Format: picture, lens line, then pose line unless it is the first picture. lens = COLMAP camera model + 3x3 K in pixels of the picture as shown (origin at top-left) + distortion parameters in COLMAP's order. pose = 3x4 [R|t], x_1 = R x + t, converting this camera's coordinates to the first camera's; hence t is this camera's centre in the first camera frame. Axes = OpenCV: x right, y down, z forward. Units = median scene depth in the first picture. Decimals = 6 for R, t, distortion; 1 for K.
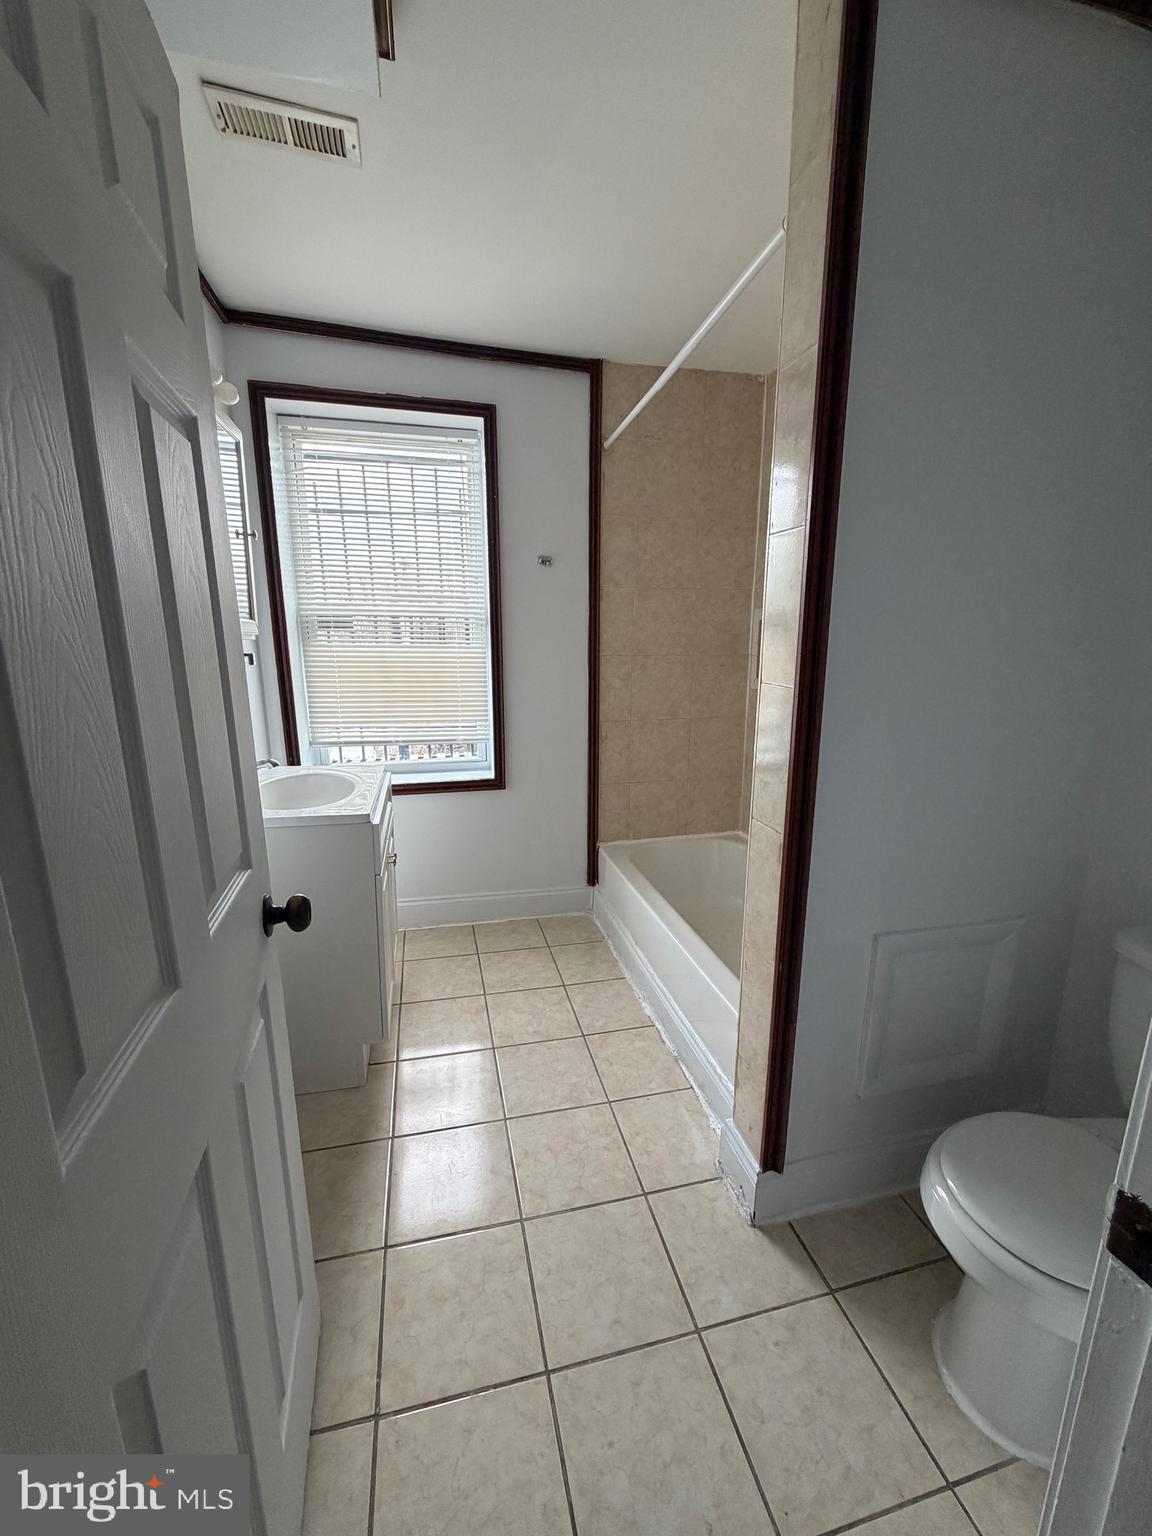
lens RADIAL K [[613.8, 0, 573.2], [0, 613.8, 767.3], [0, 0, 1]] dist [0.000655, 0.000357]
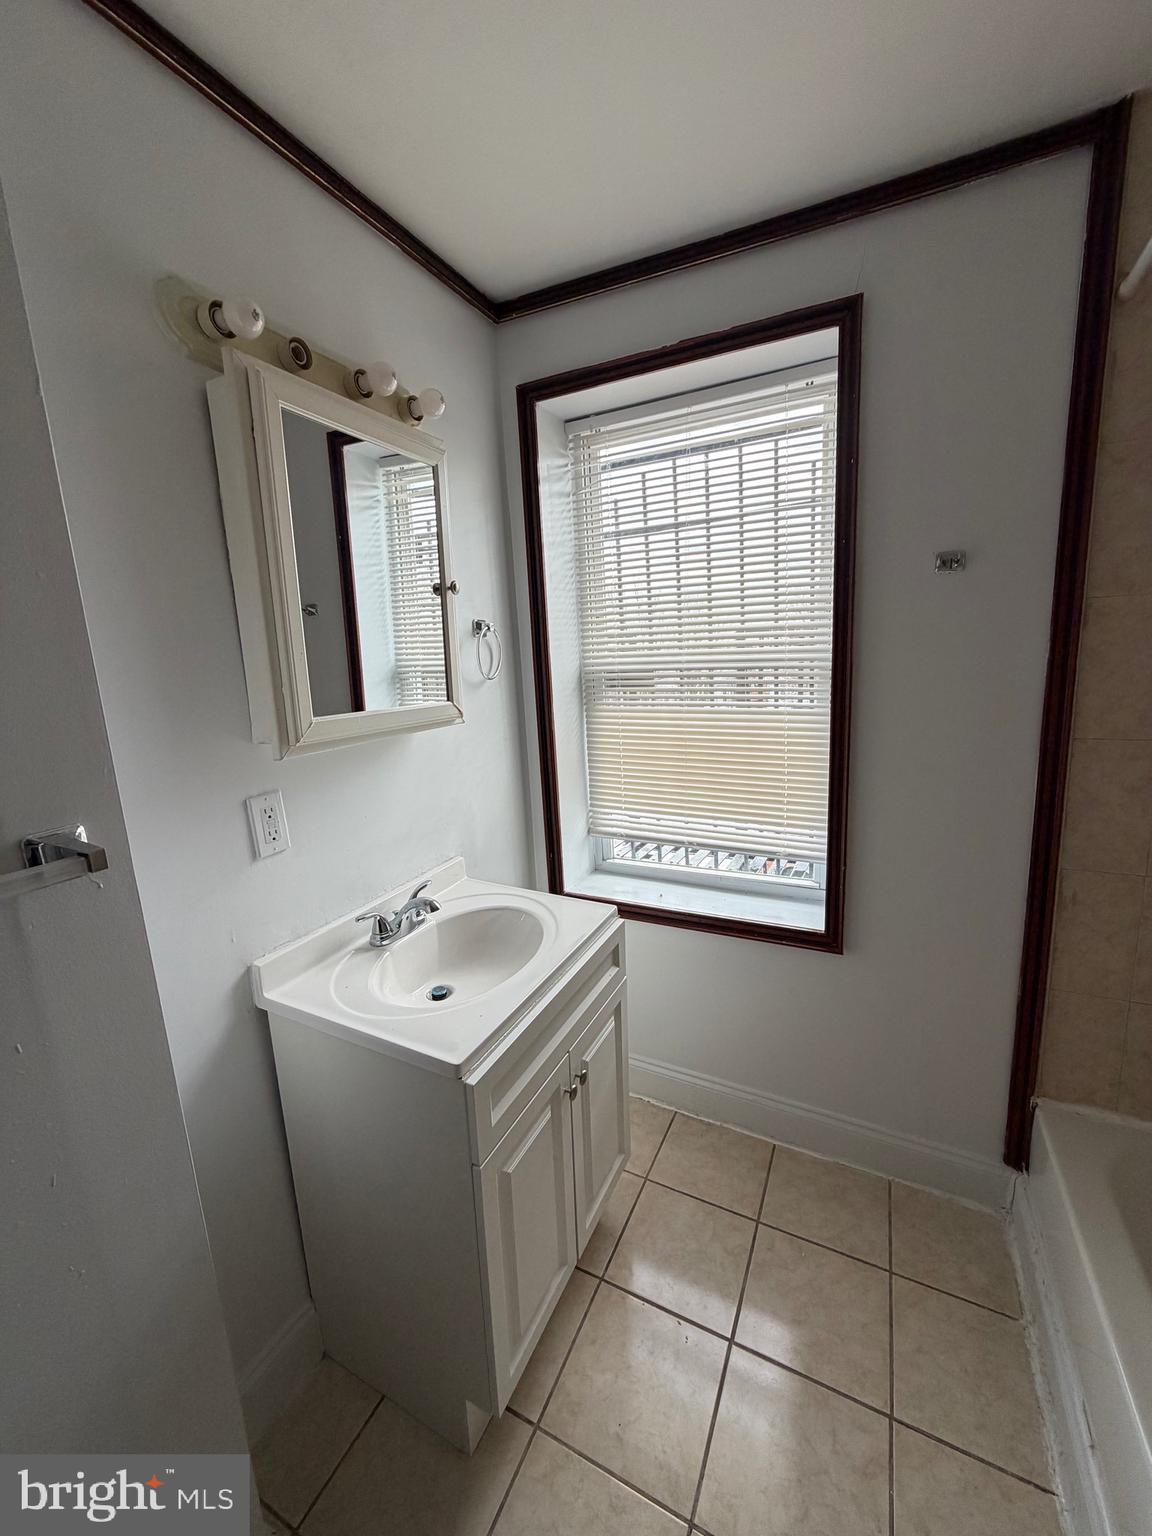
lens RADIAL K [[613.8, 0, 575.7], [0, 613.8, 764.4], [0, 0, 1]] dist [0.000655, 0.000357]
pose [[0.762584, 0.080103, -0.641910, 0.058370], [-0.084938, 0.996111, 0.023397, -0.139658], [0.641288, 0.036681, 0.766423, 0.374536]]
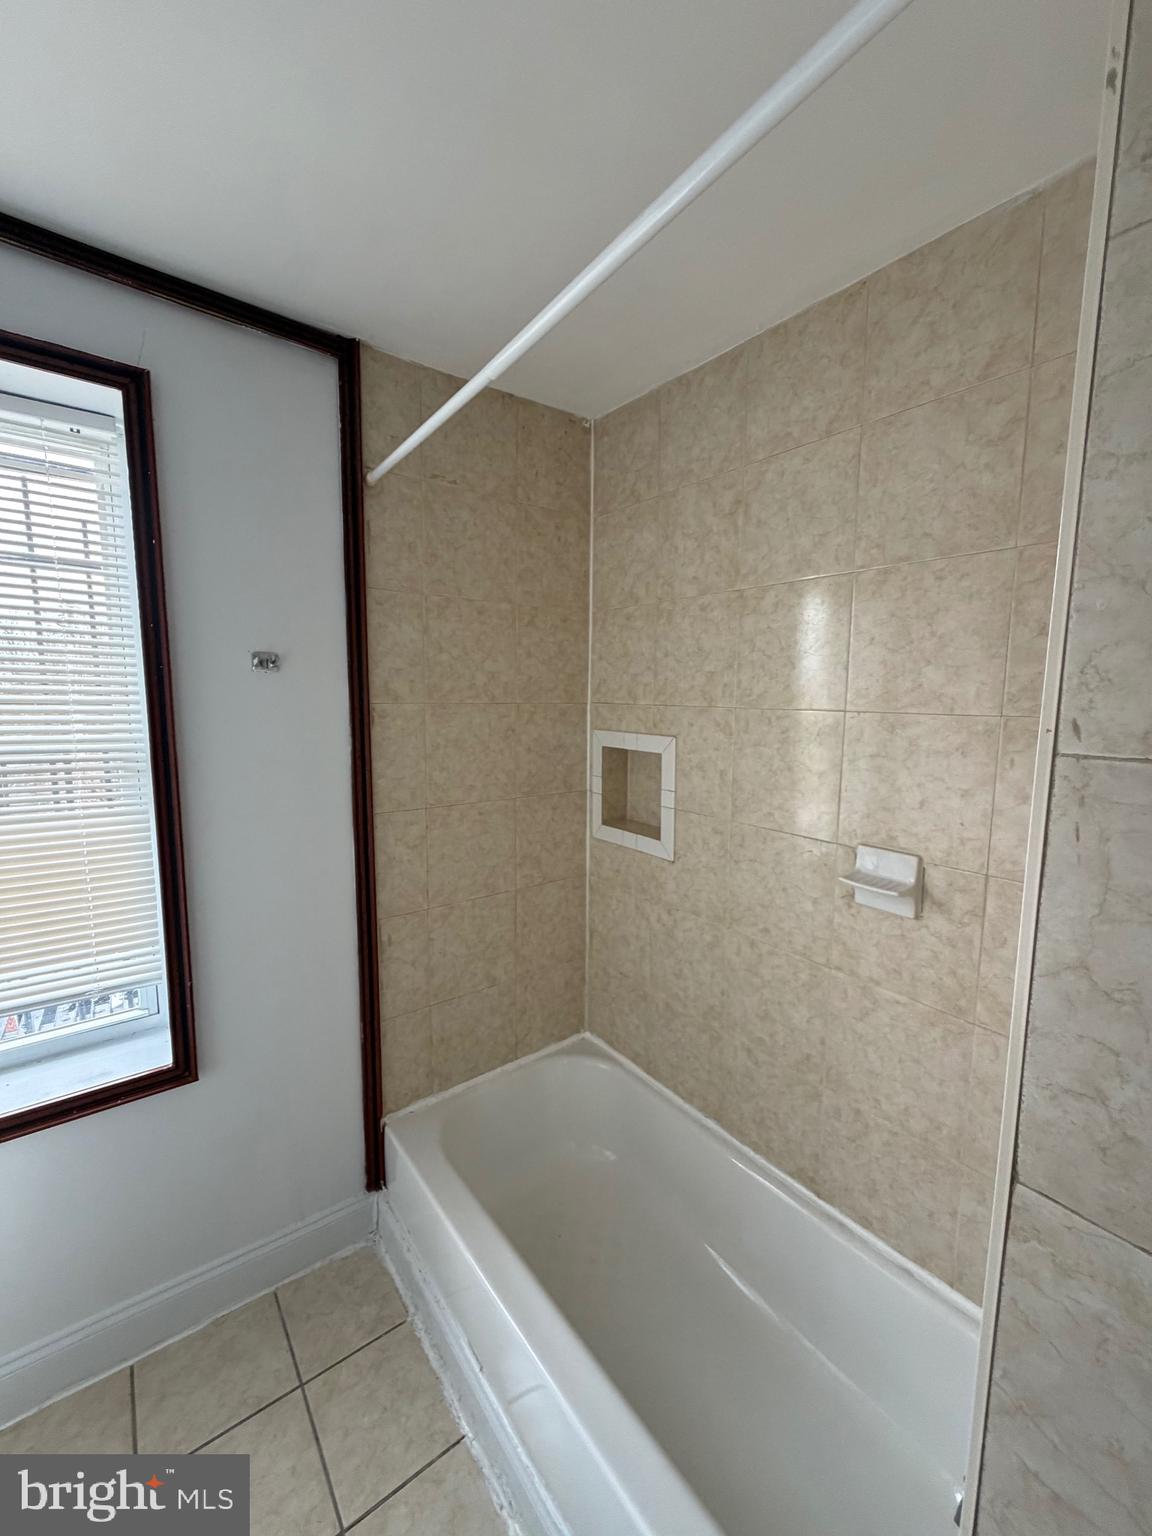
lens RADIAL K [[613.8, 0, 571.3], [0, 613.8, 767.0], [0, 0, 1]] dist [0.000655, 0.000357]
pose [[0.918154, -0.039231, 0.394277, -0.014285], [0.074077, 0.994537, -0.073547, -0.169537], [-0.389237, 0.096734, 0.916044, 0.367284]]
